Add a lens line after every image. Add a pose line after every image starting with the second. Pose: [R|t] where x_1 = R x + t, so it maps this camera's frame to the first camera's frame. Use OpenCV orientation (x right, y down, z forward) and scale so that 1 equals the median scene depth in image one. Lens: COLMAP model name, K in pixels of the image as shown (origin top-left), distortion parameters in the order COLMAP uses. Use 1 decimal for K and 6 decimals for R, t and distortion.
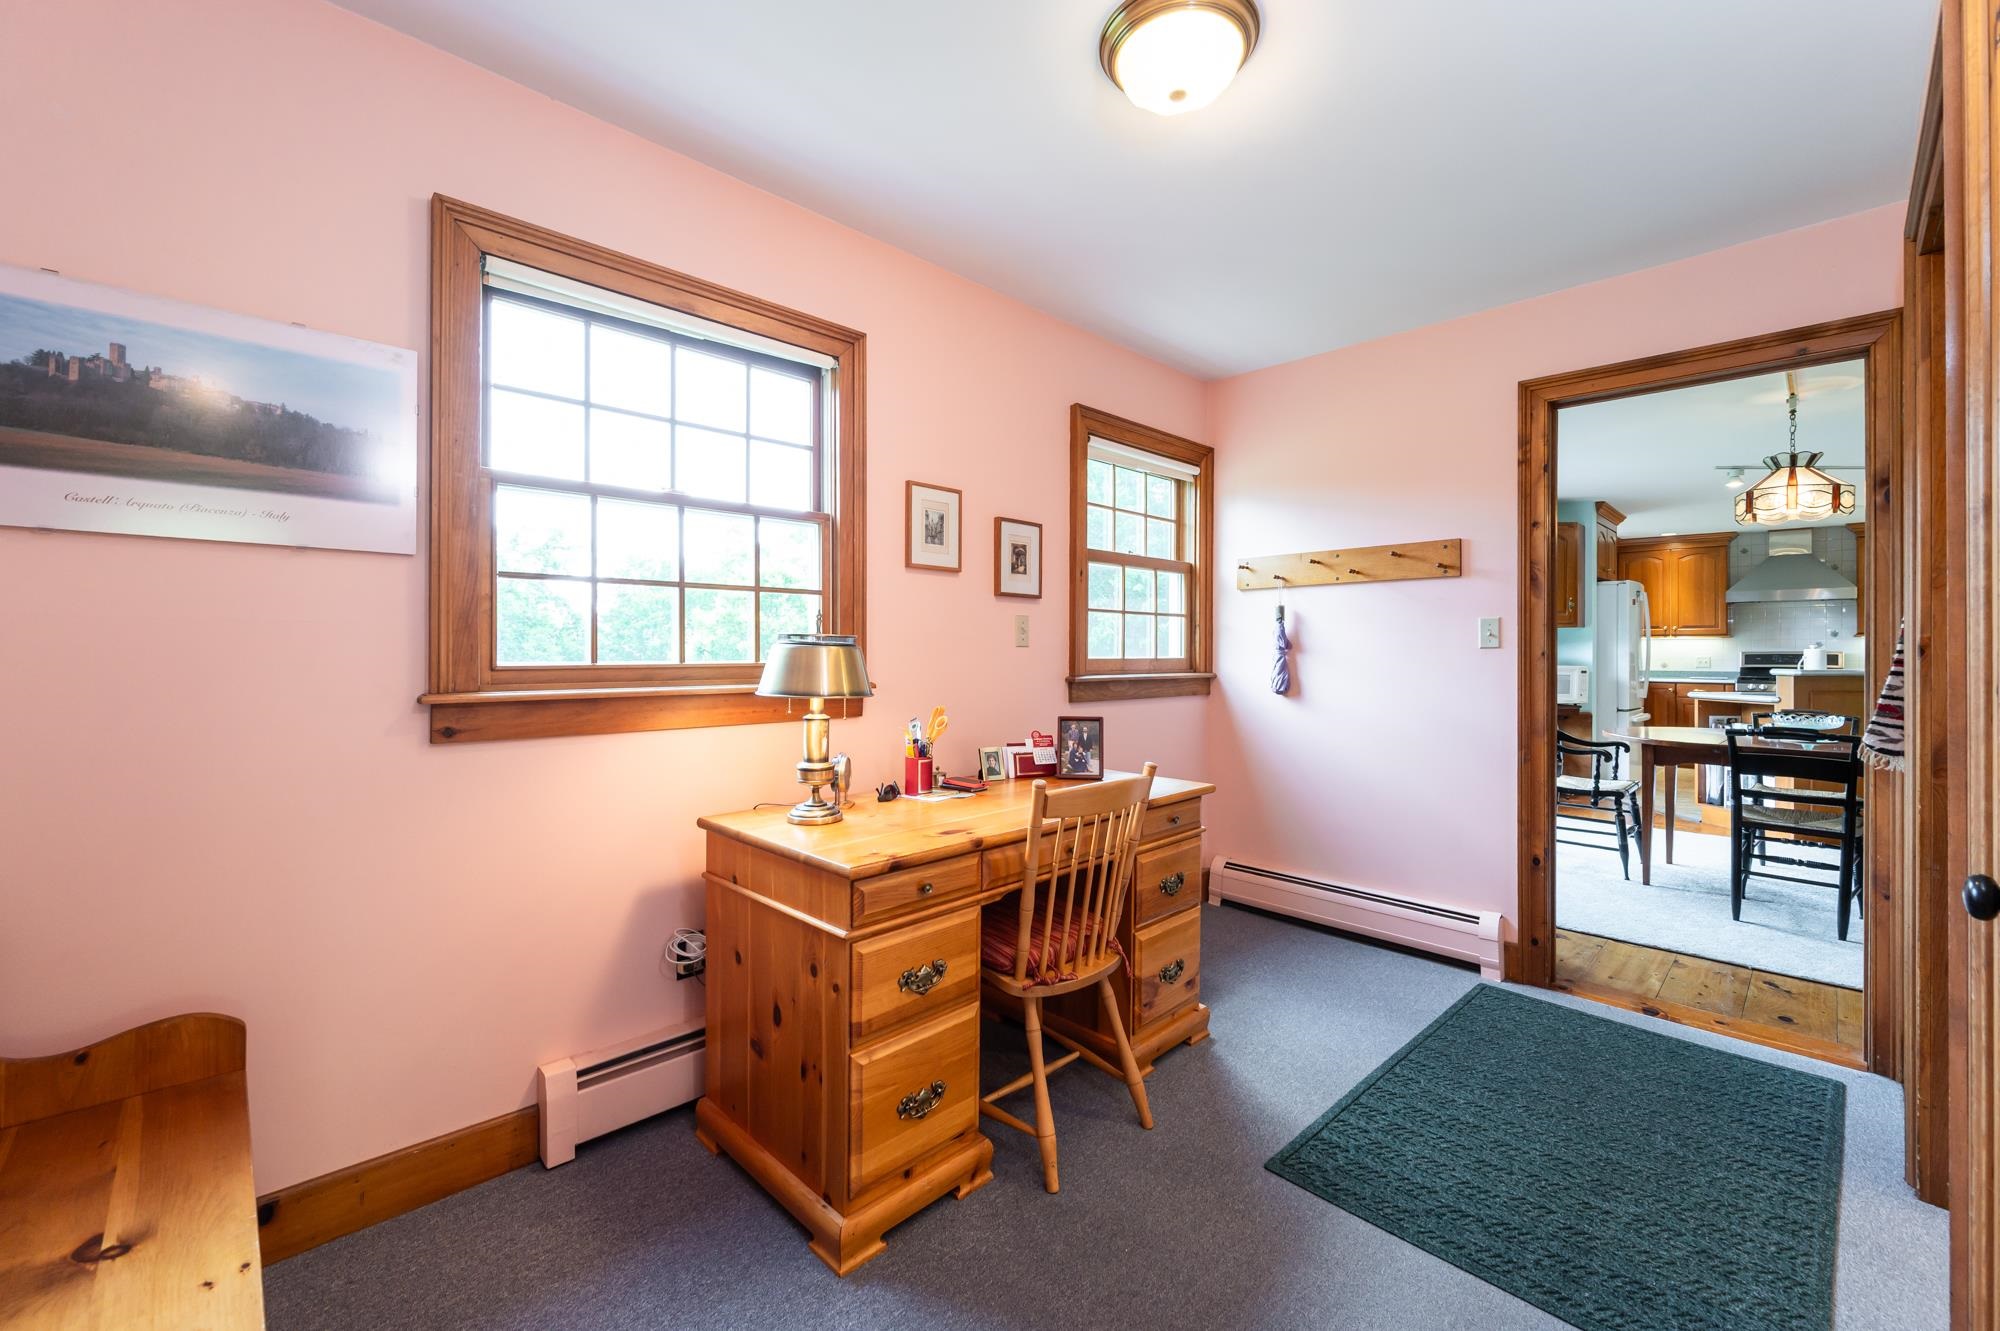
lens RADIAL K [[819.5, 0, 995.9], [0, 819.5, 657.2], [0, 0, 1]] dist [0.001484, -0.000106]
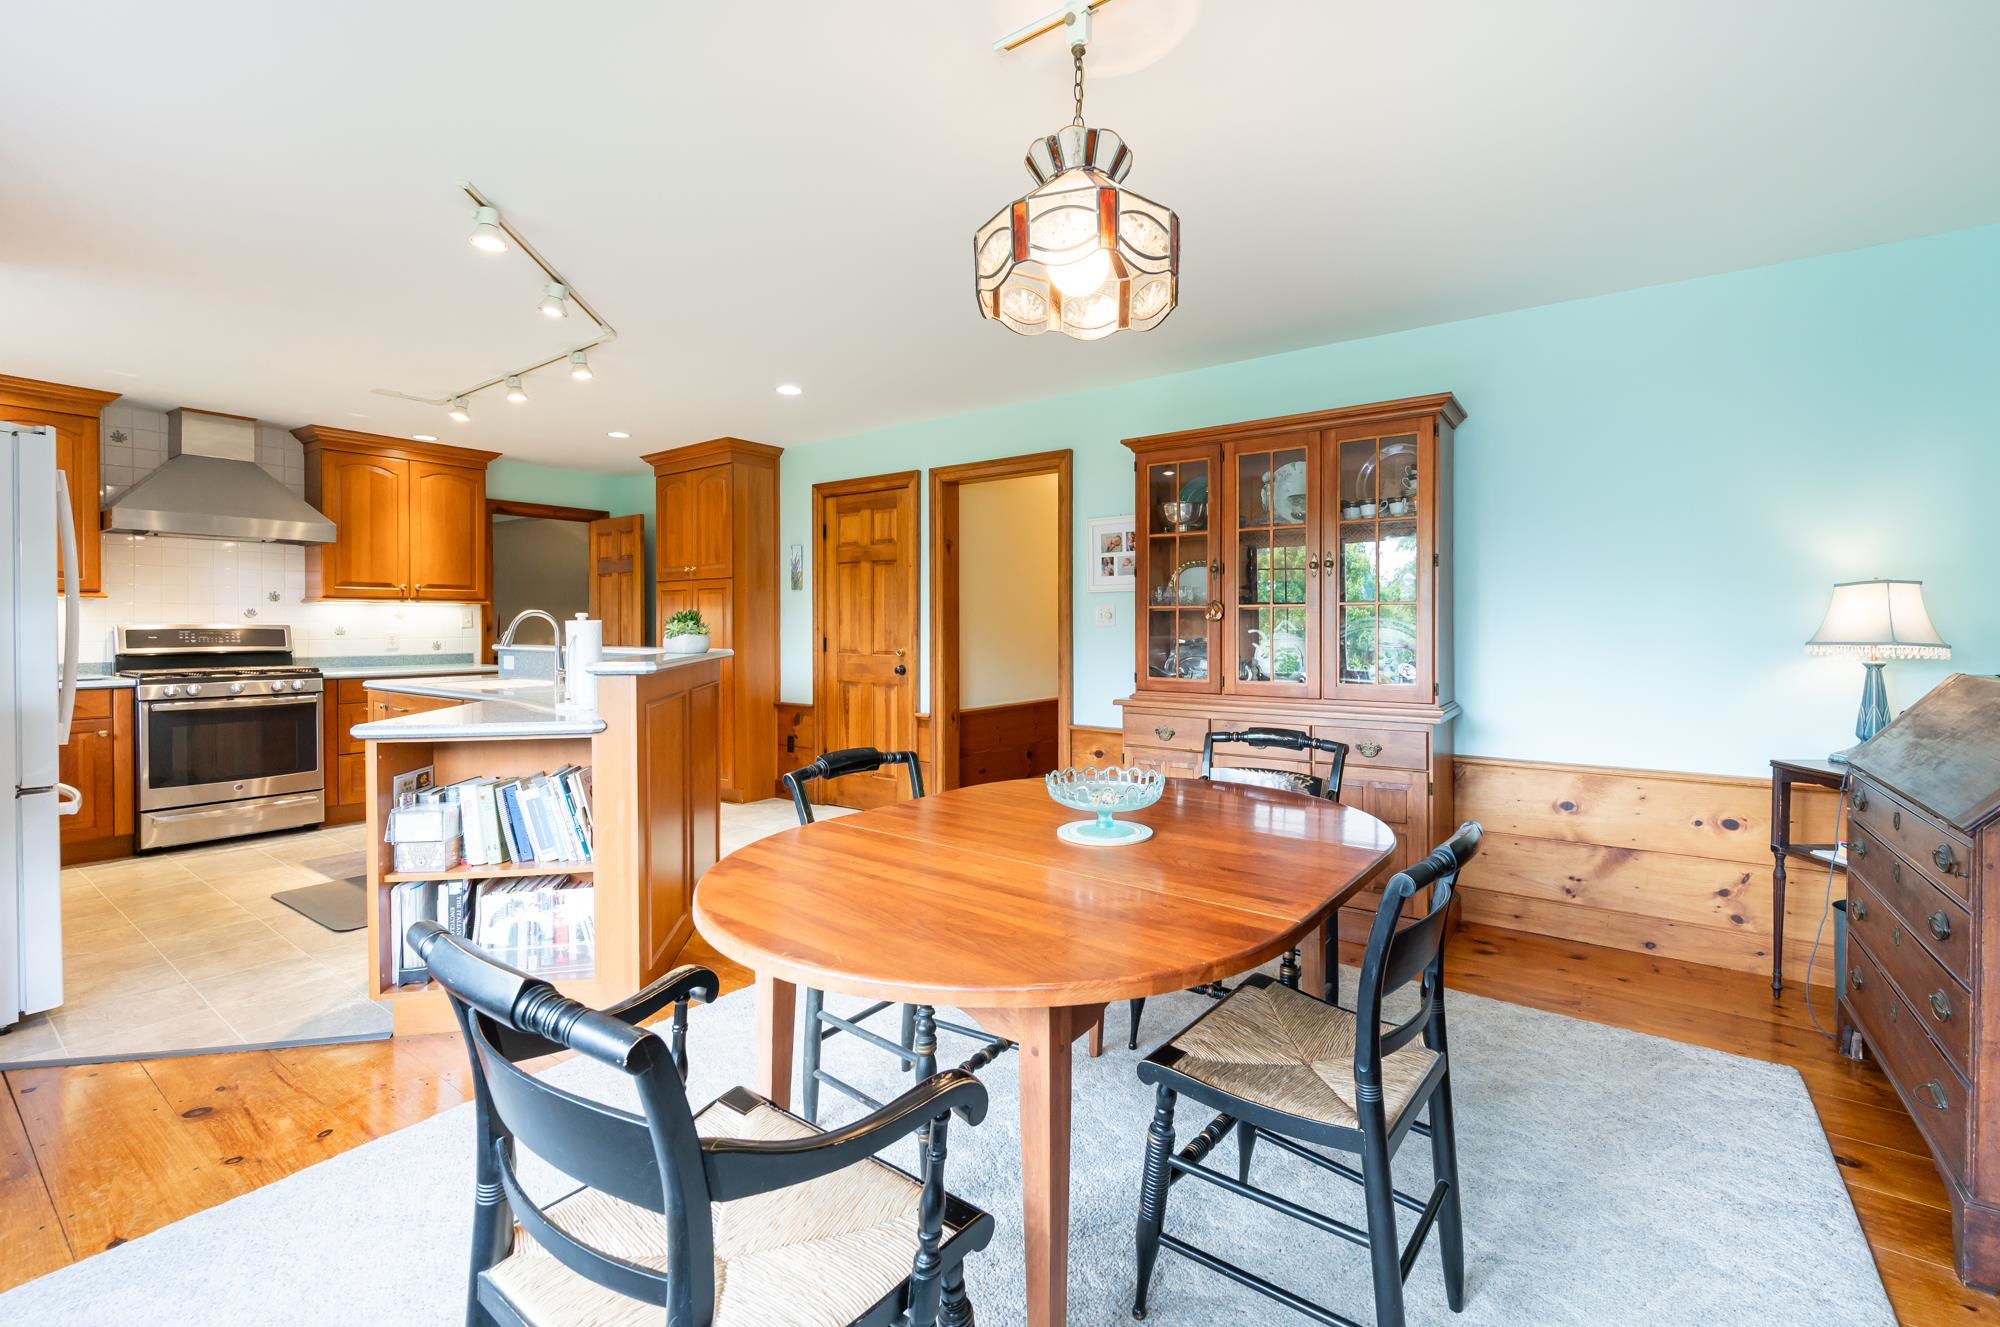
lens RADIAL K [[819.5, 0, 1016.9], [0, 819.5, 629.9], [0, 0, 1]] dist [0.001484, -0.000106]
pose [[-0.194870, -0.005441, 0.980814, 0.321695], [0.003578, 0.999974, 0.006259, -0.004768], [-0.980823, 0.004729, -0.194845, 0.630028]]
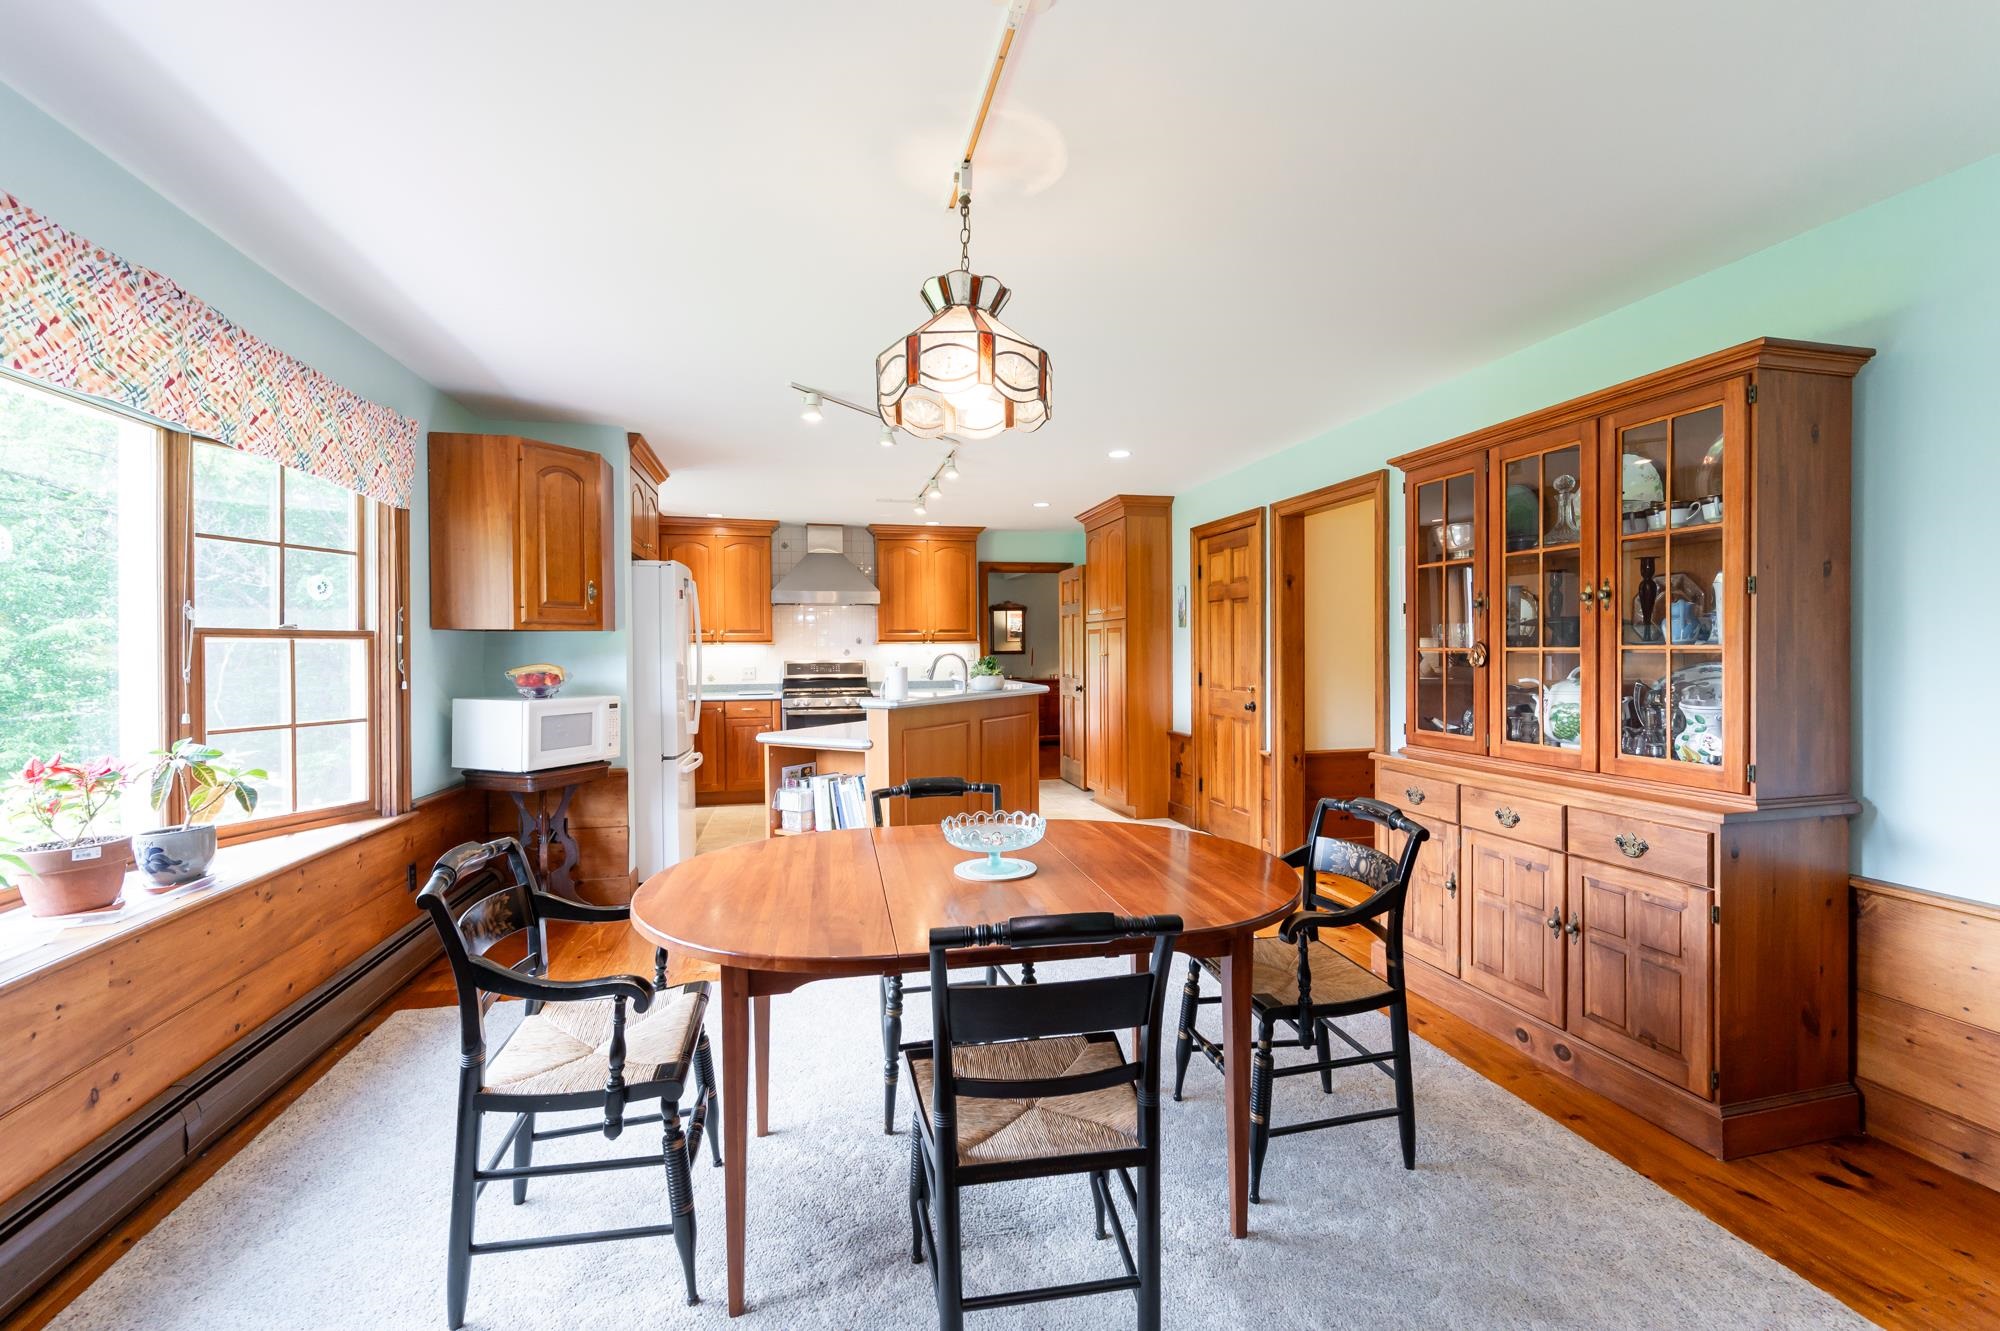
lens RADIAL K [[819.5, 0, 1023.0], [0, 819.5, 662.6], [0, 0, 1]] dist [0.001484, -0.000106]
pose [[0.485772, -0.019508, 0.873868, 0.315961], [0.011718, 0.999806, 0.015806, -0.017961], [-0.874007, 0.002561, 0.485906, 0.415871]]
